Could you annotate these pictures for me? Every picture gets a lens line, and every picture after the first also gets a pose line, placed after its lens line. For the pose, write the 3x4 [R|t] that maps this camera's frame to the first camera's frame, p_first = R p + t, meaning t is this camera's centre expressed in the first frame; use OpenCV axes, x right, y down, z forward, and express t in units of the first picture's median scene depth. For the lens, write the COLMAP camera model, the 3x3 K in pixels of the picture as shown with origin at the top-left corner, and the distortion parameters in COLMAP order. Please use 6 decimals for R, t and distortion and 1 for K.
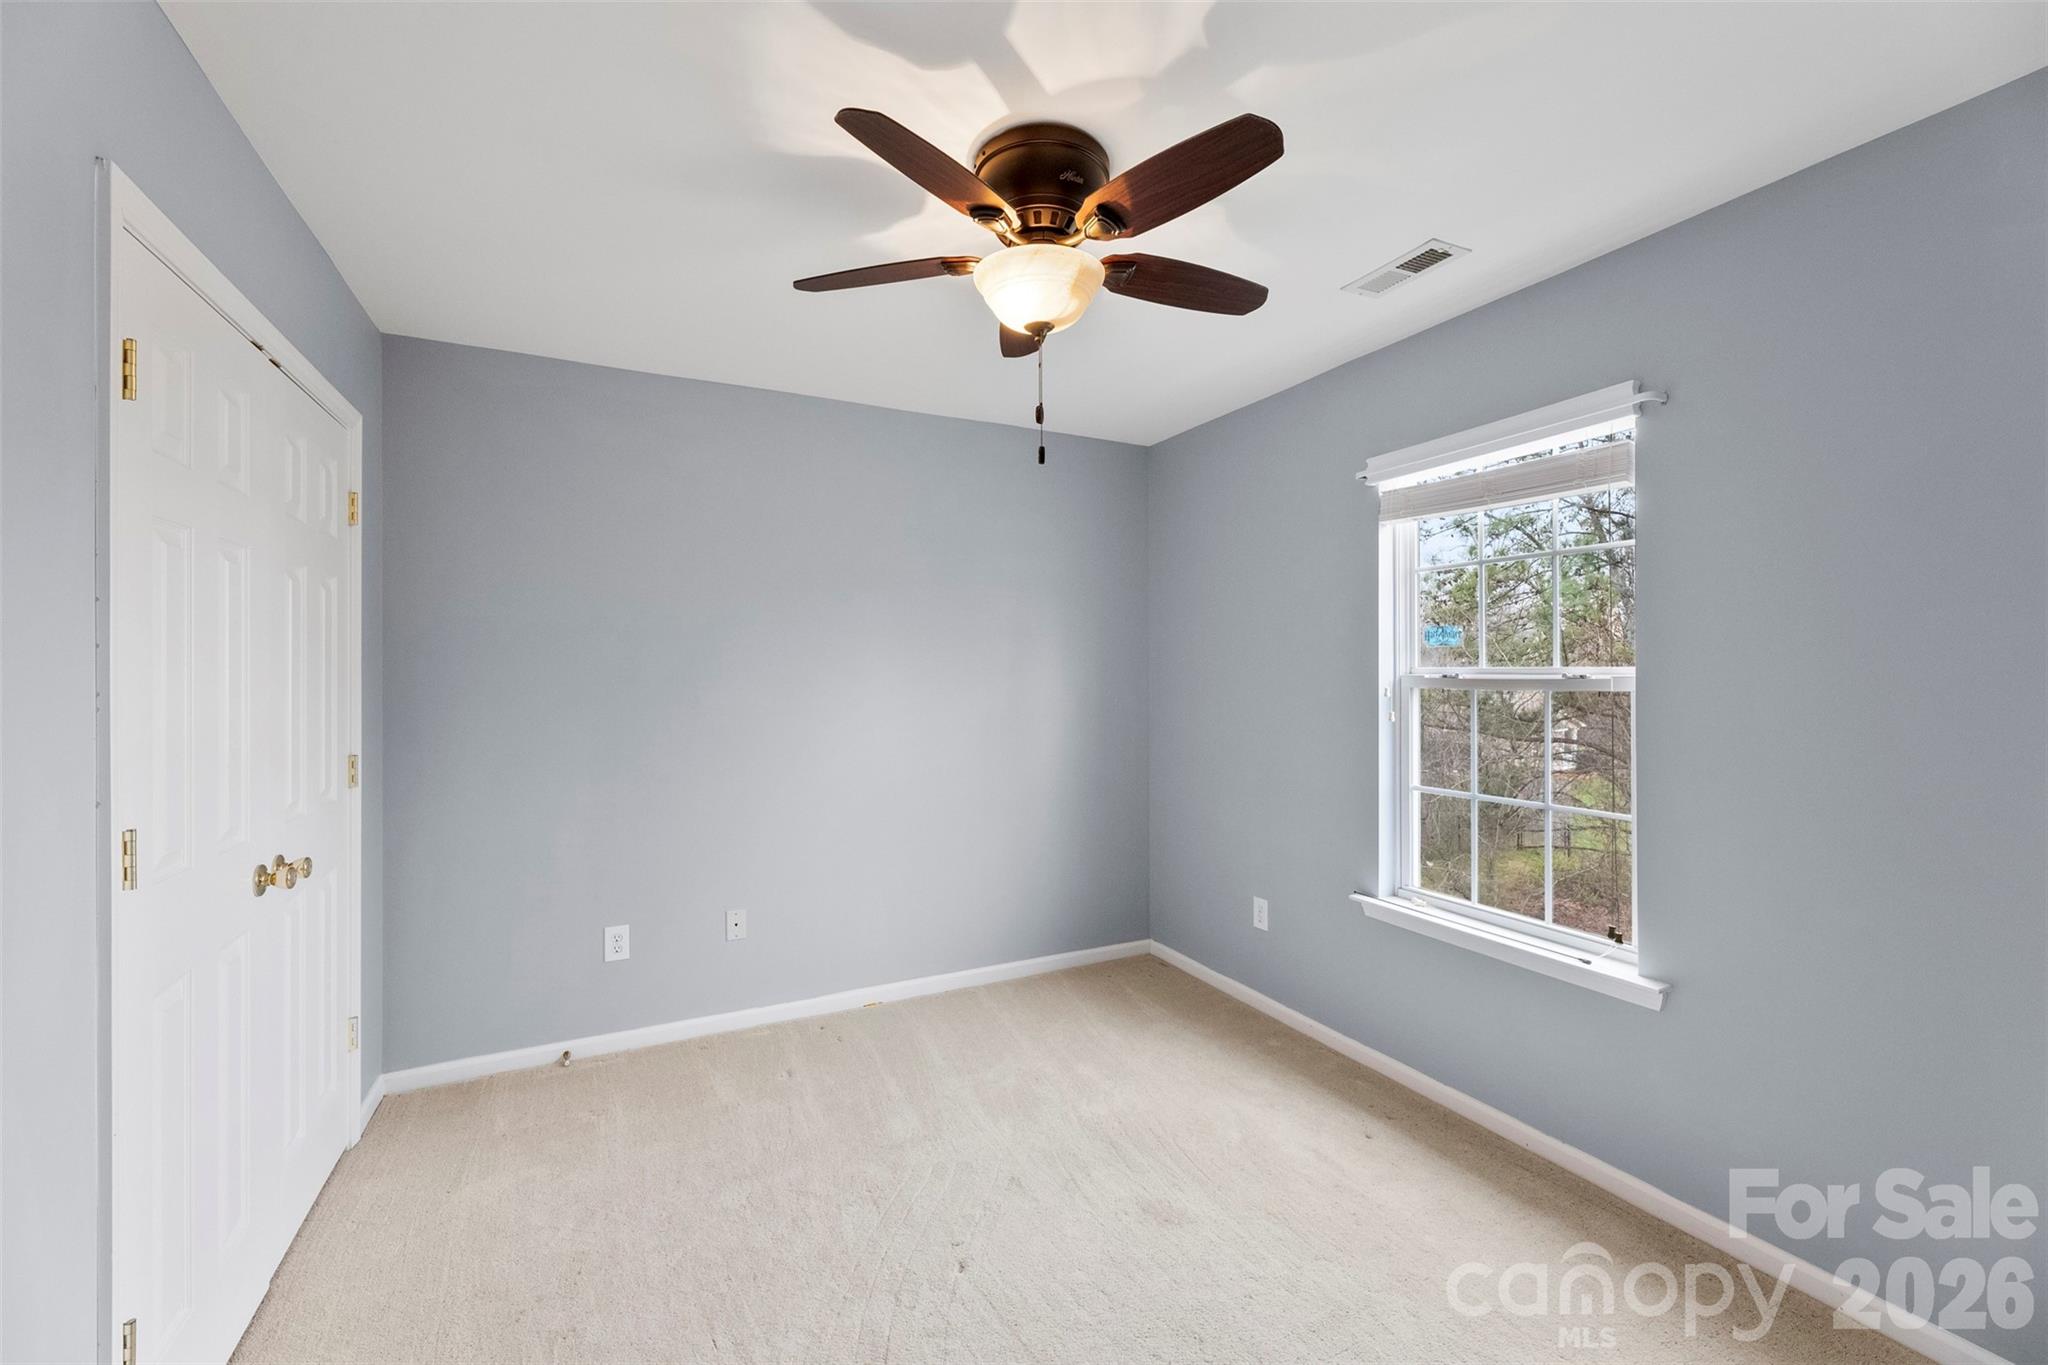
lens RADIAL K [[829.0, 0, 1021.7], [0, 829.0, 677.2], [0, 0, 1]] dist [-0.000038, -0.000054]
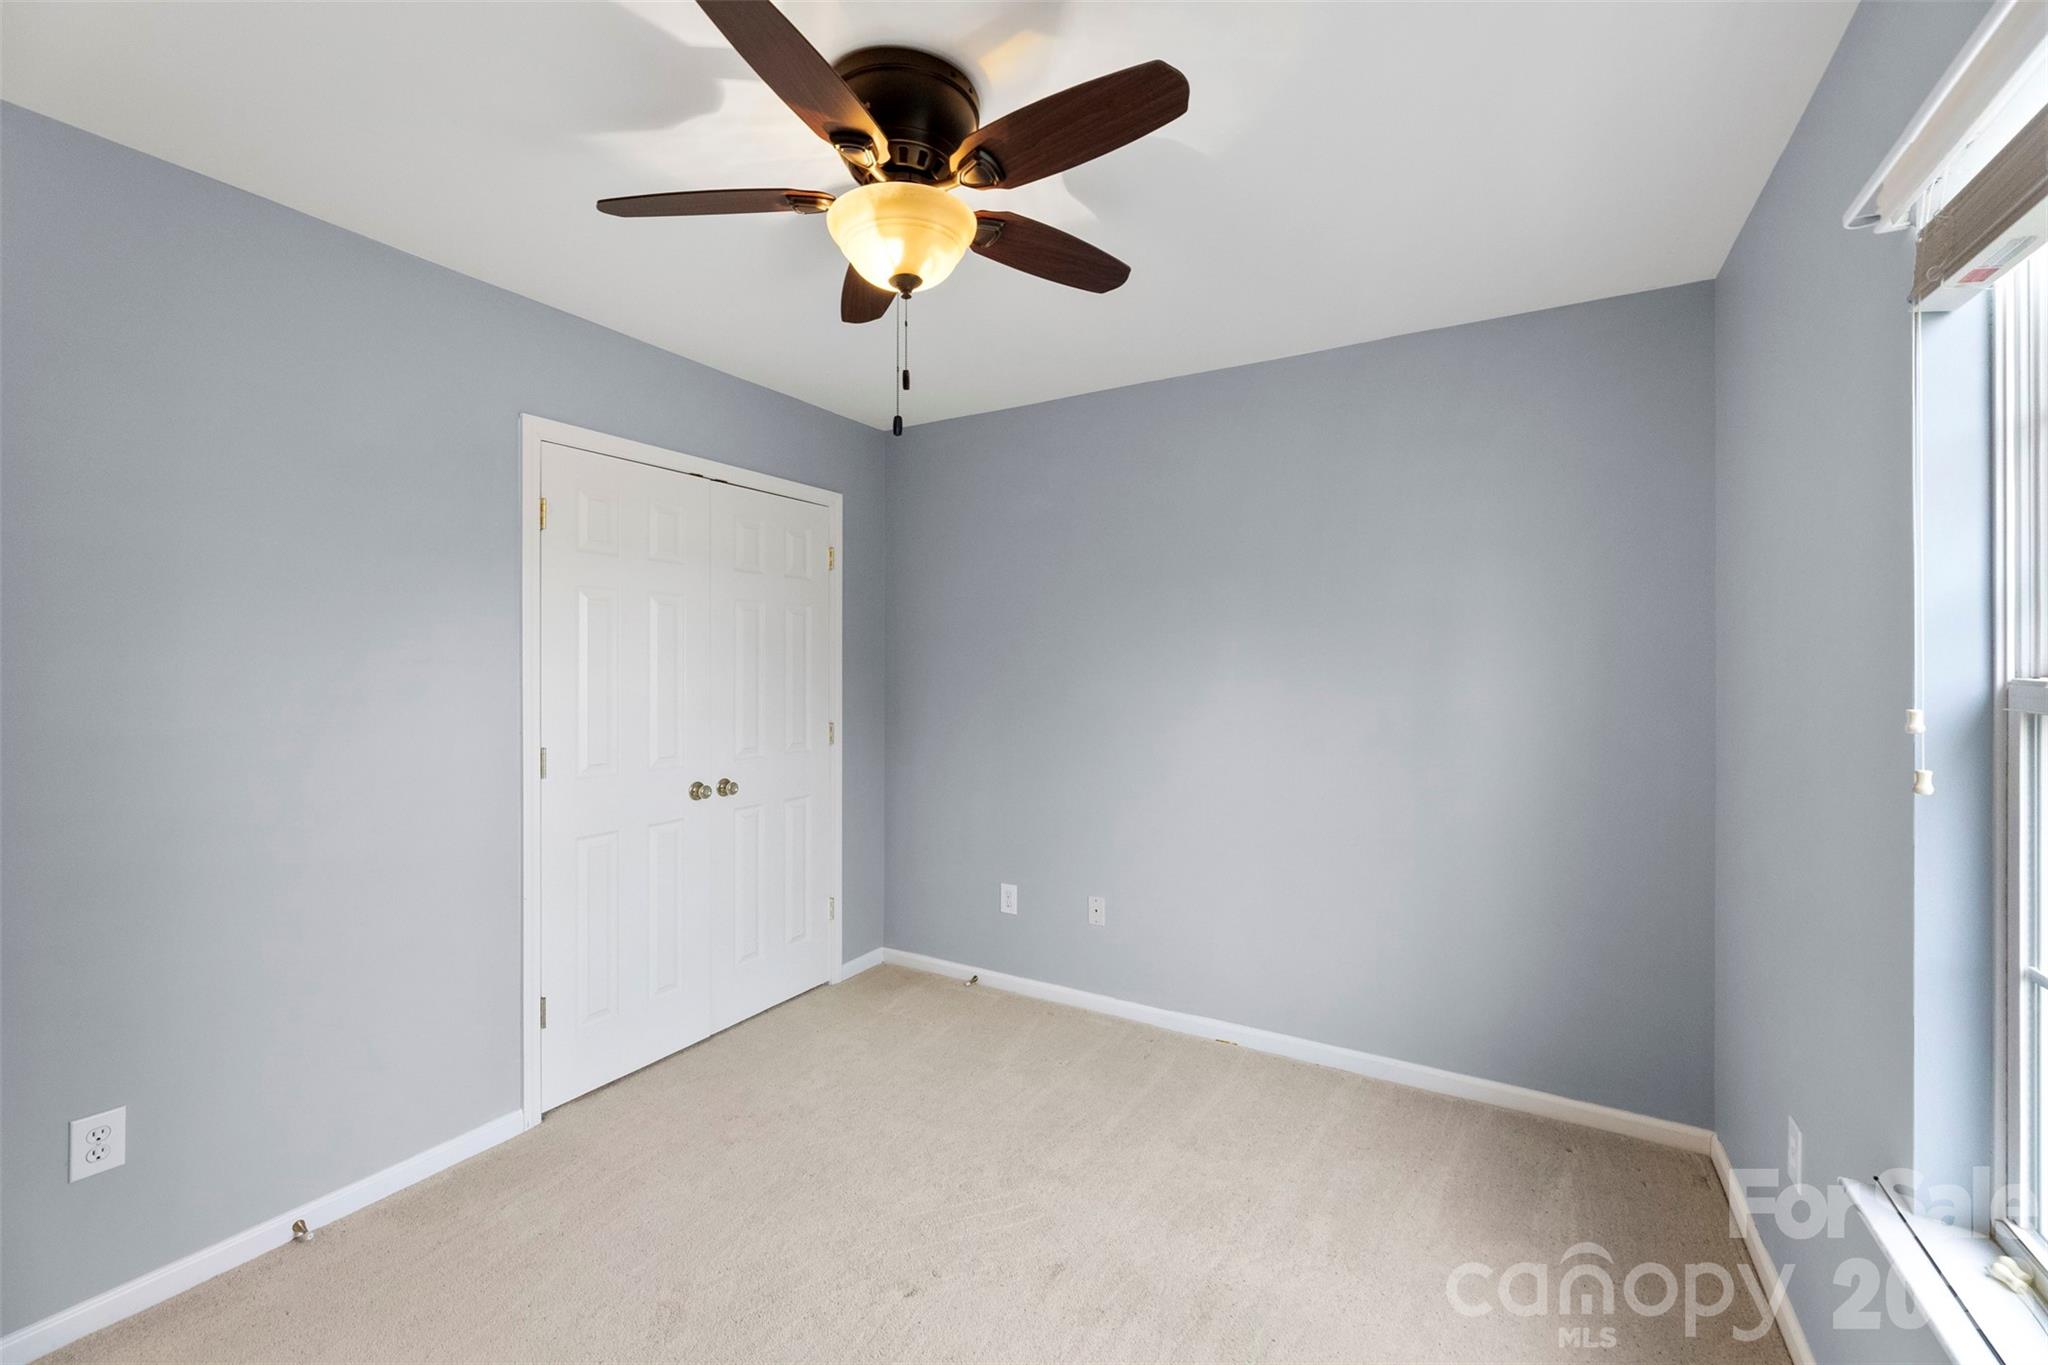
lens RADIAL K [[829.0, 0, 1019.5], [0, 829.0, 675.8], [0, 0, 1]] dist [-0.000038, -0.000054]
pose [[0.539177, 0.008259, -0.842152, 0.510386], [-0.005898, 0.999964, 0.006030, -0.002728], [0.842172, 0.001716, 0.539207, 0.381356]]
